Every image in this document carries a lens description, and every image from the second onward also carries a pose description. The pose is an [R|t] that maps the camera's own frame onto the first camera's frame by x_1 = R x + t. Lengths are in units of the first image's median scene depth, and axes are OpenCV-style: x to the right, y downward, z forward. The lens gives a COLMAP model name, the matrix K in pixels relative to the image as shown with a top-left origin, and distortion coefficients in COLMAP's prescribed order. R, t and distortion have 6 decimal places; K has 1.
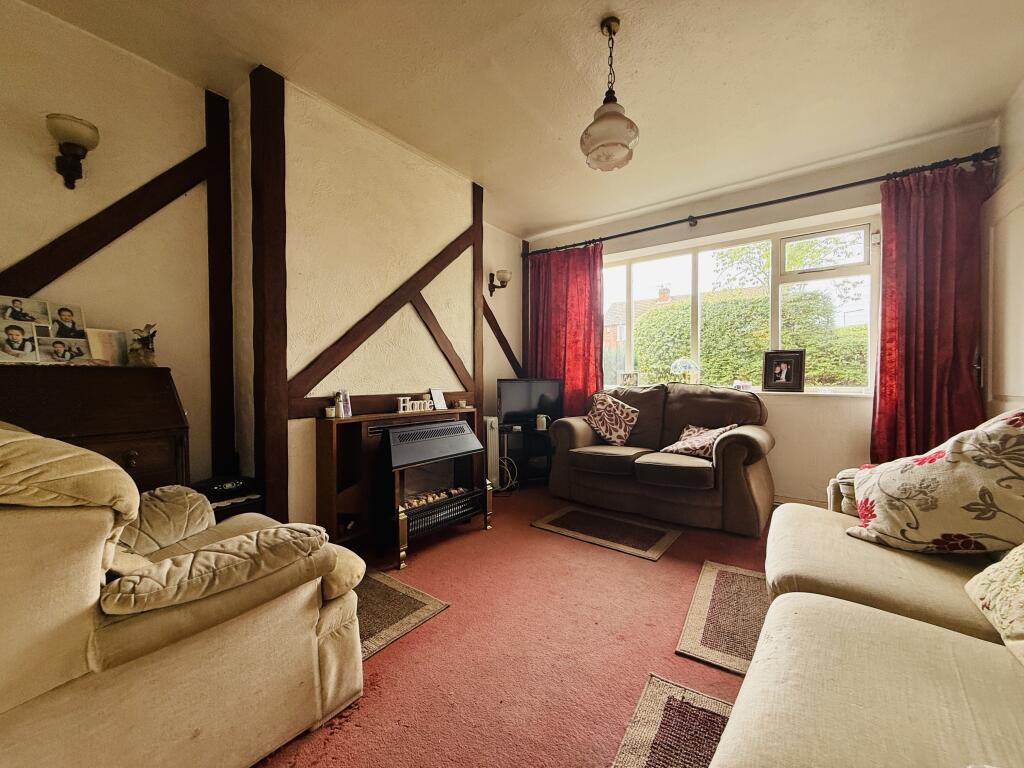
lens RADIAL K [[405.1, 0, 511.9], [0, 405.1, 384.5], [0, 0, 1]] dist [-0.001064, -0.000365]
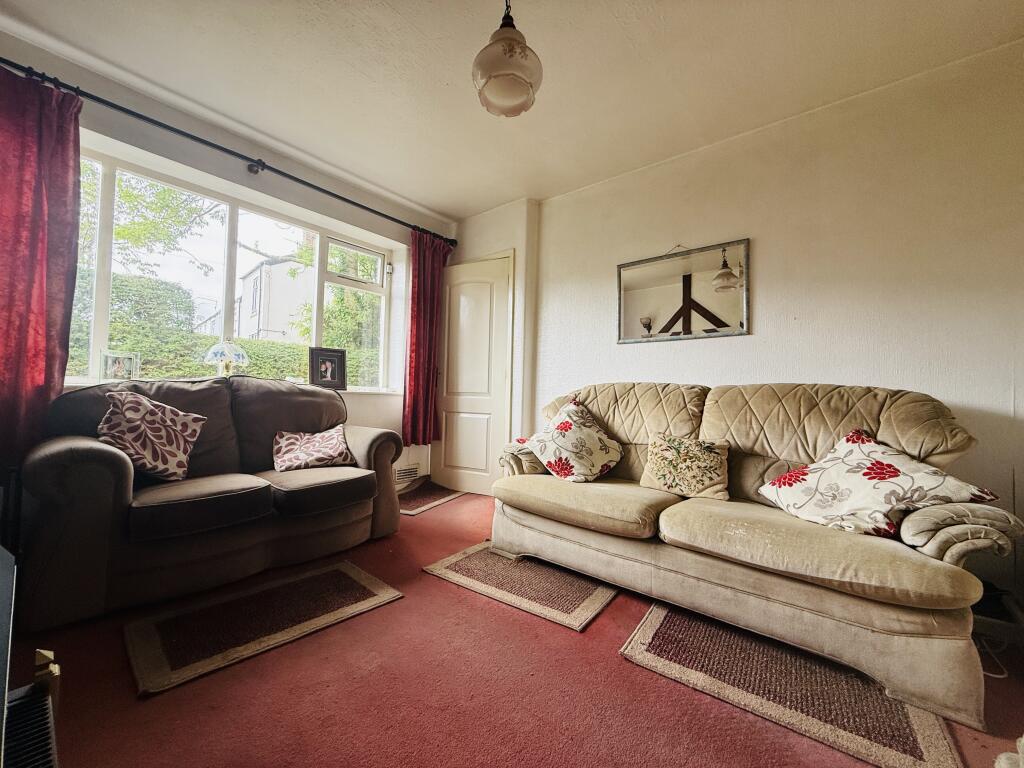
lens RADIAL K [[405.1, 0, 512.3], [0, 405.1, 384.8], [0, 0, 1]] dist [-0.001064, -0.000365]
pose [[0.058757, 0.023743, 0.997990, -0.294262], [-0.014789, 0.999628, -0.022912, 0.020916], [-0.998163, -0.013413, 0.059086, 0.490382]]
